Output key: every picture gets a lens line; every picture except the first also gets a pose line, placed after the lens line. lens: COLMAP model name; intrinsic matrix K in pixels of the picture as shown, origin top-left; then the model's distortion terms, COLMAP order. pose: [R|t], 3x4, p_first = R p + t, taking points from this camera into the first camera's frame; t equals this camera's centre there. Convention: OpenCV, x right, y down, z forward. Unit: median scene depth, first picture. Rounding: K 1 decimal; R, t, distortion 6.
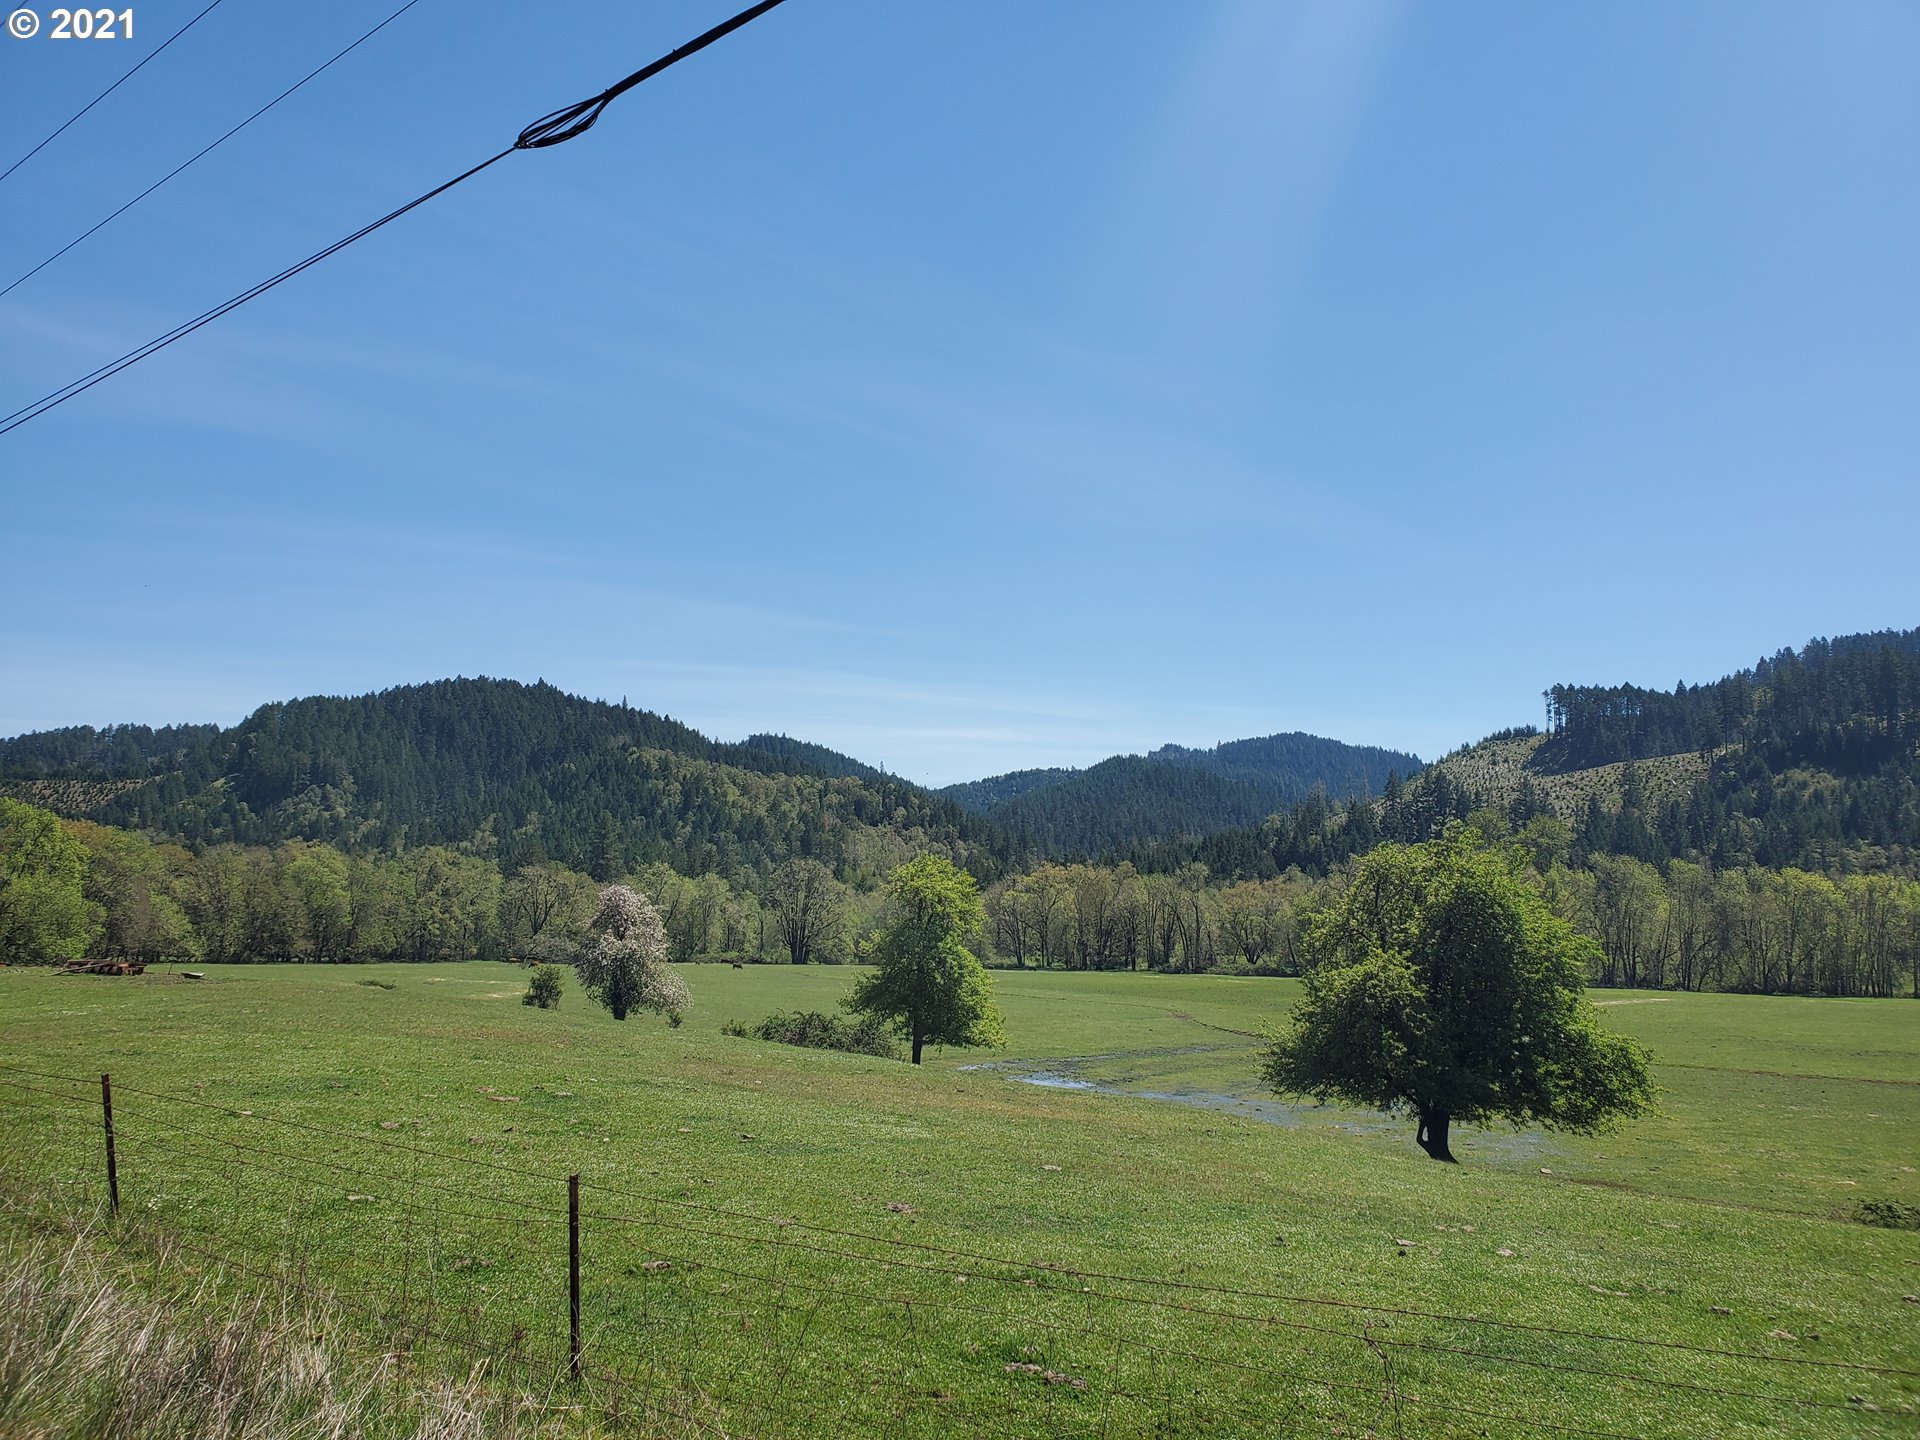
lens RADIAL K [[1437.1, 0, 889.7], [0, 1437.1, 733.3], [0, 0, 1]] dist [0.001293, 0.009900]
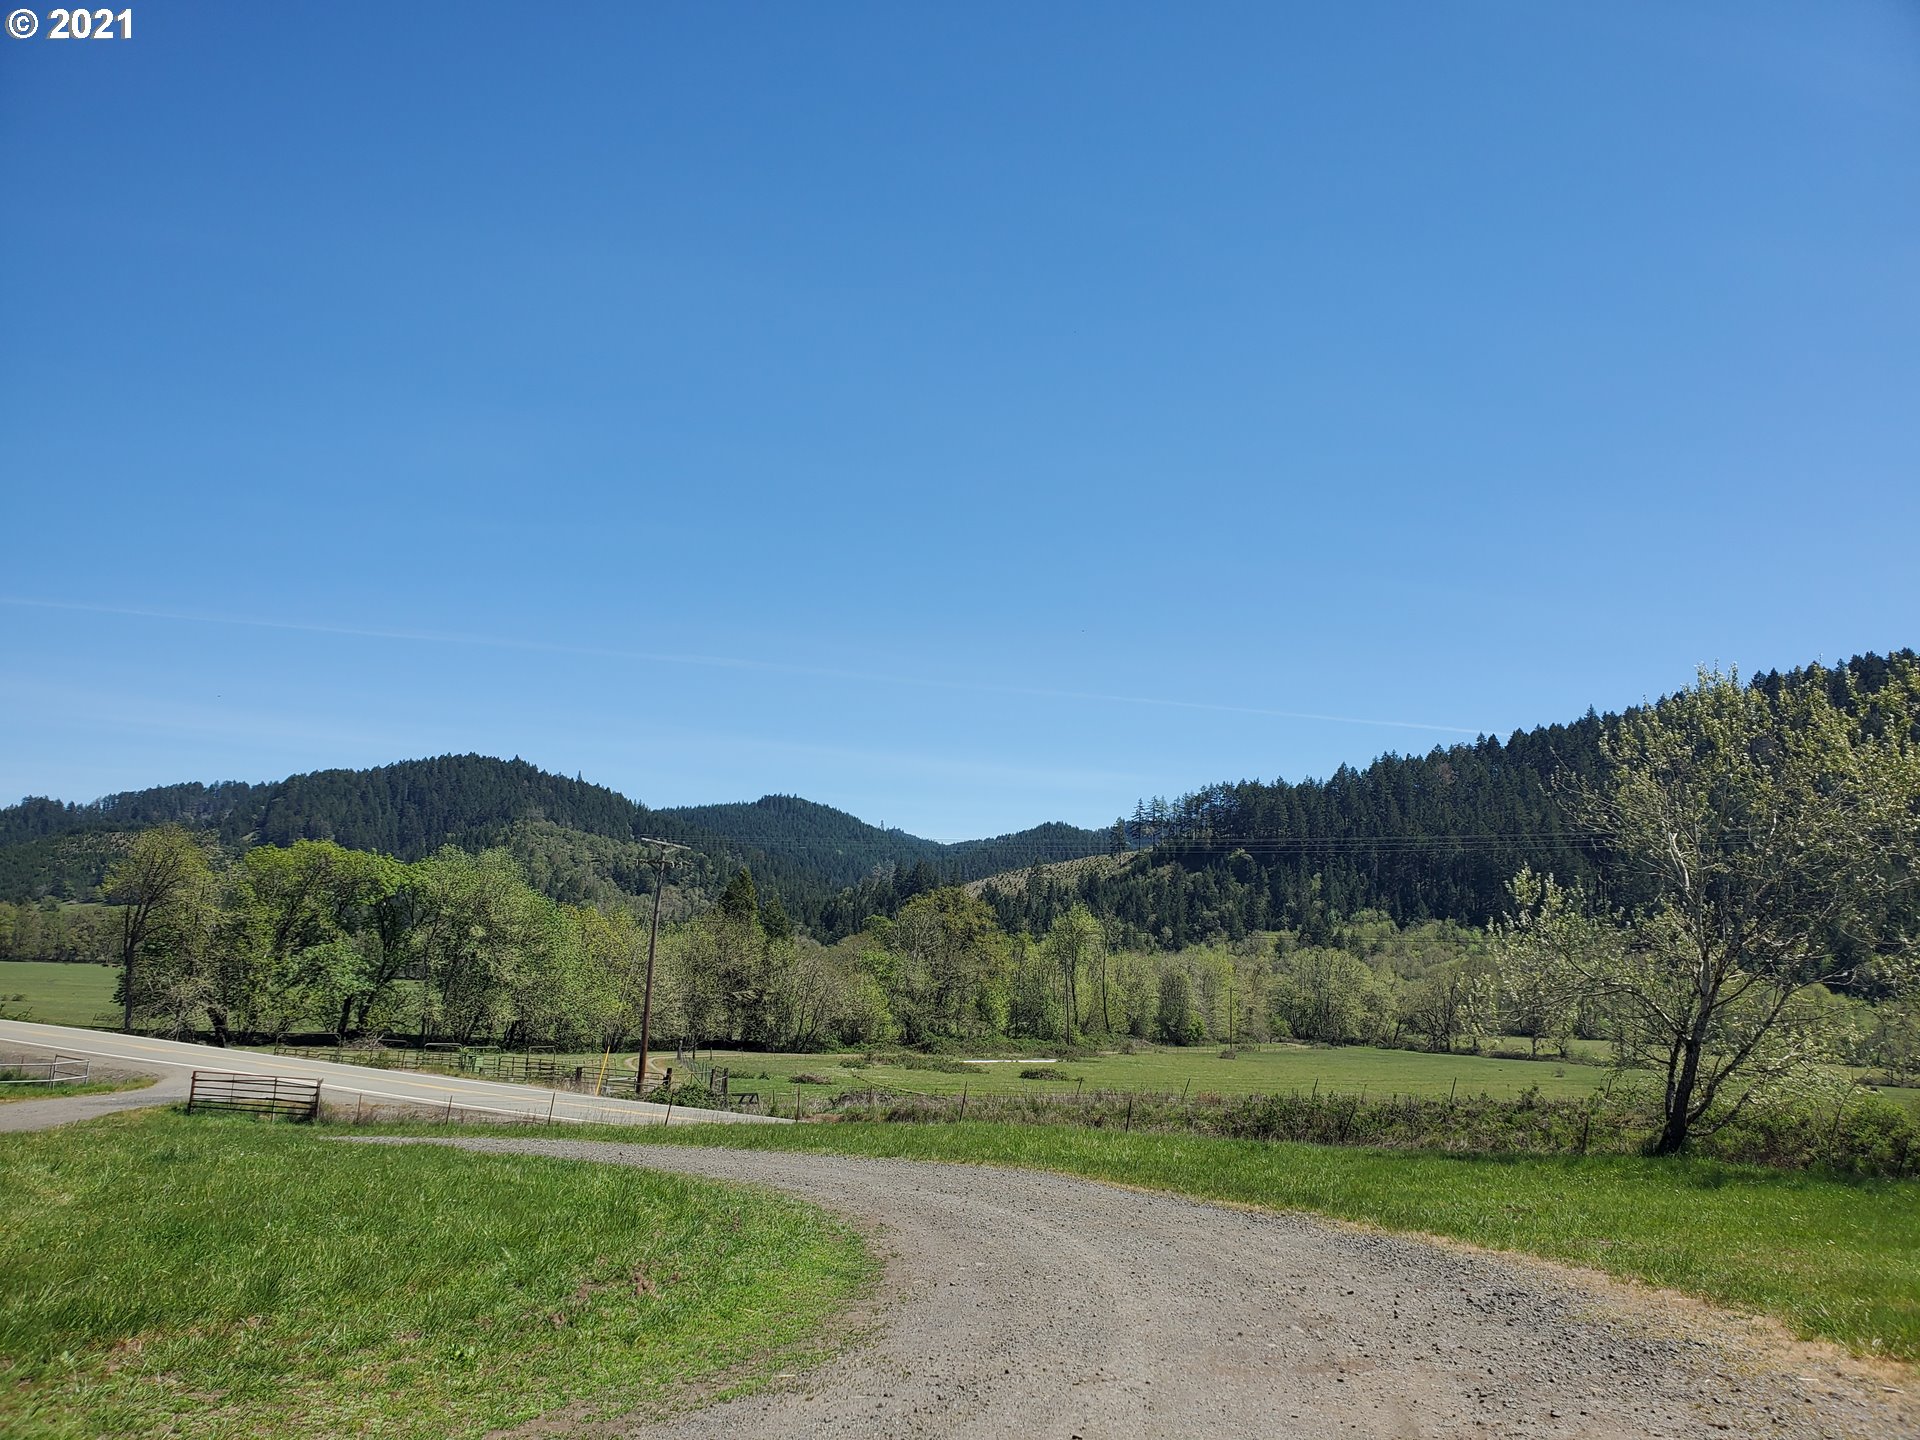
lens RADIAL K [[1486.4, 0, 960.0], [0, 1486.4, 720.0], [0, 0, 1]] dist [-0.004222, 0.003103]
pose [[0.992904, 0.013805, -0.118114, 0.303567], [-0.017773, 0.999310, -0.032607, -0.035489], [0.117582, 0.034475, 0.992465, -0.243948]]
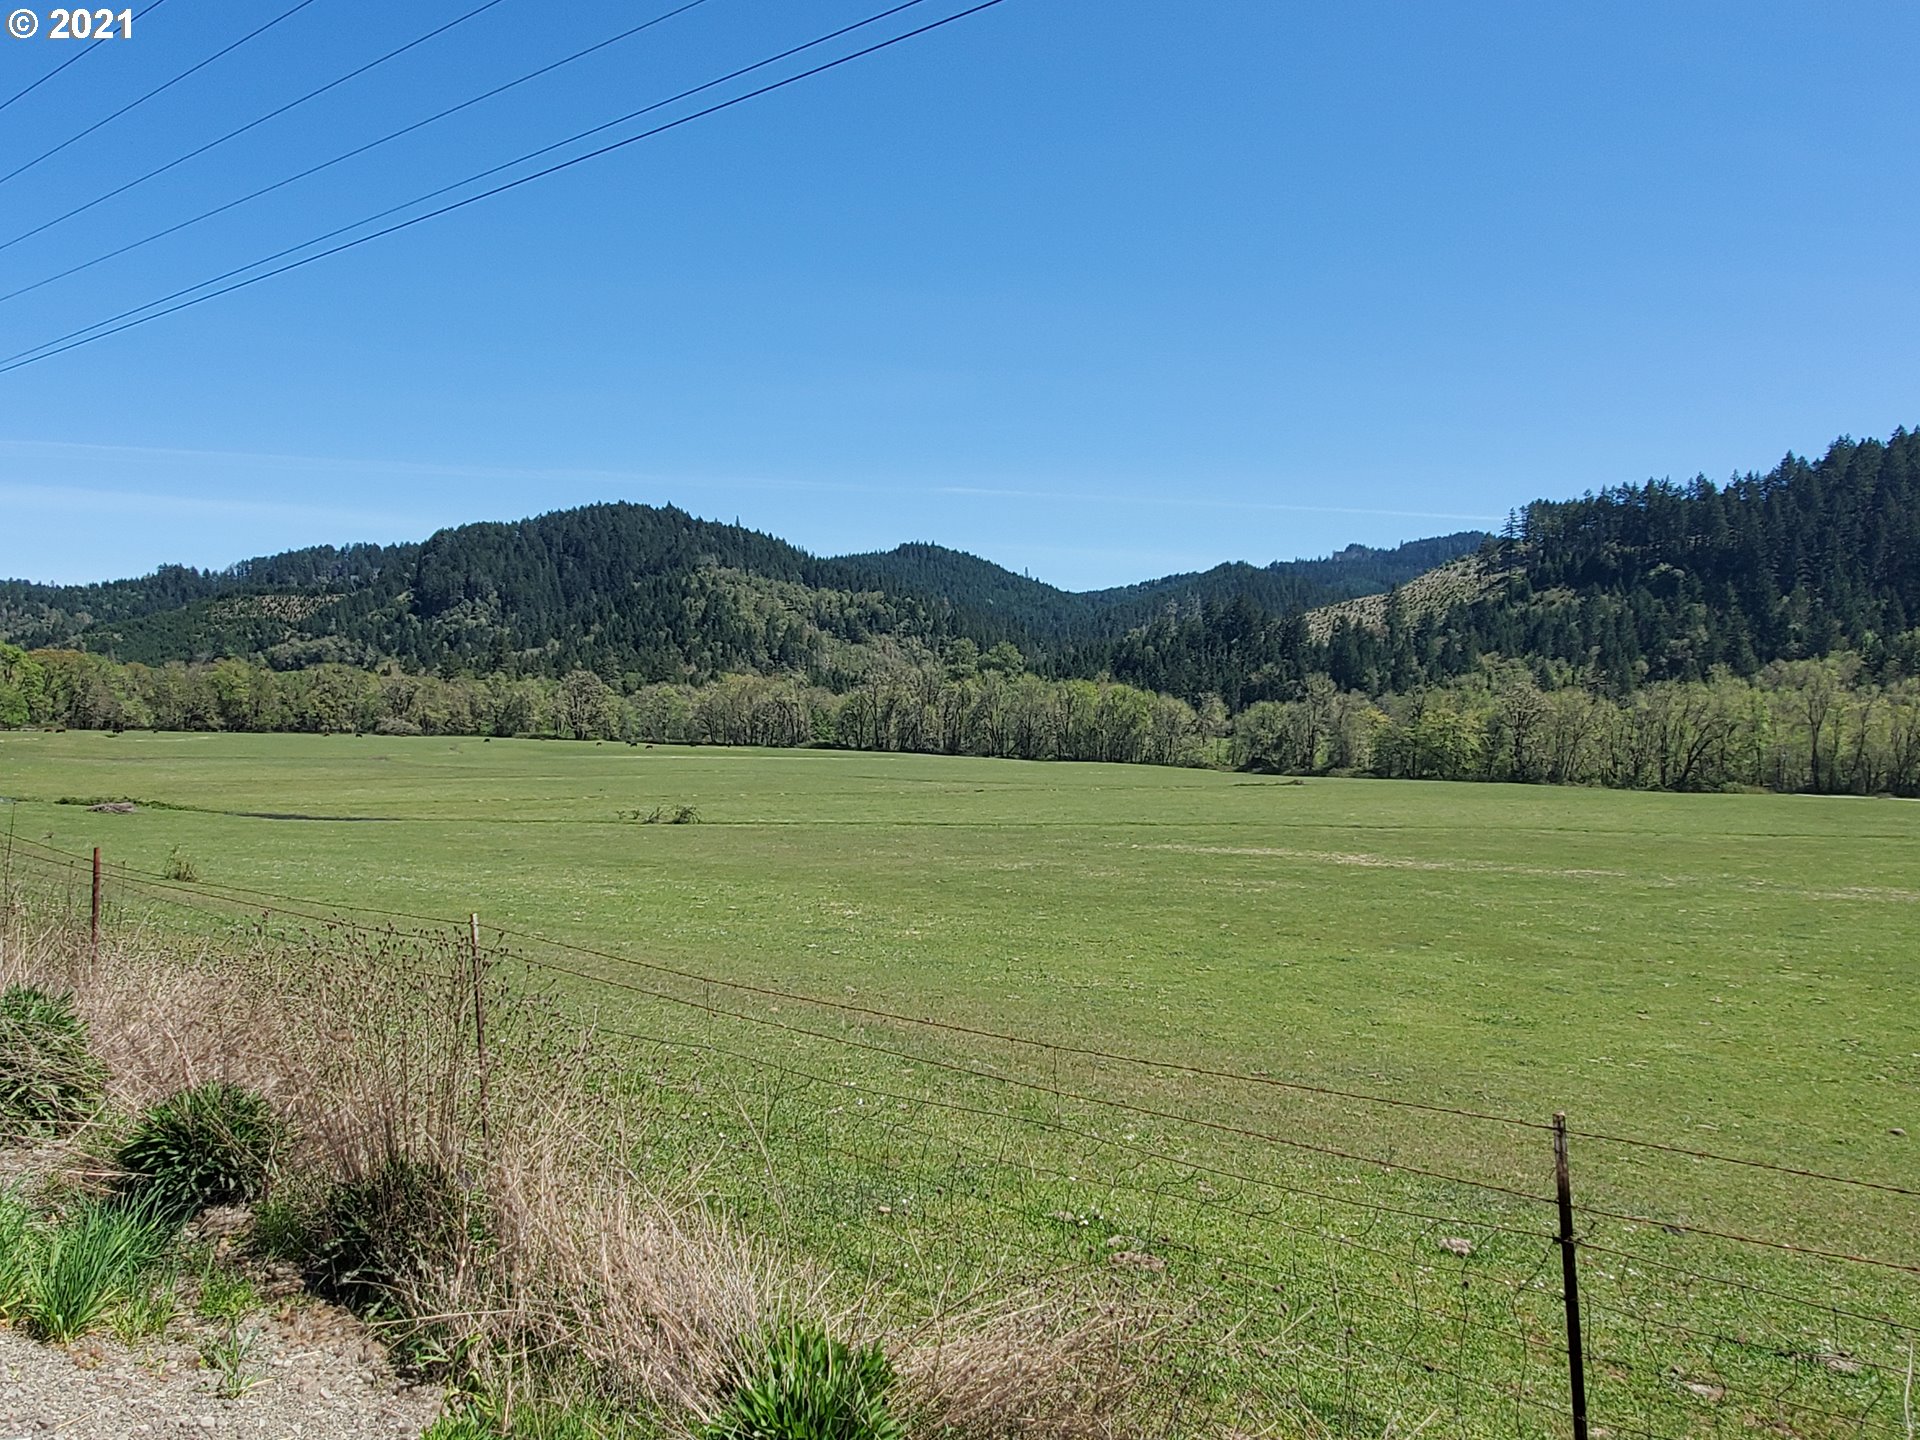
lens RADIAL K [[1437.1, 0, 889.7], [0, 1437.1, 733.3], [0, 0, 1]] dist [0.001293, 0.009900]
pose [[0.981348, 0.014021, -0.191726, 0.160949], [0.013373, 0.989942, 0.140844, -0.015498], [0.191772, -0.140780, 0.971290, -0.115055]]
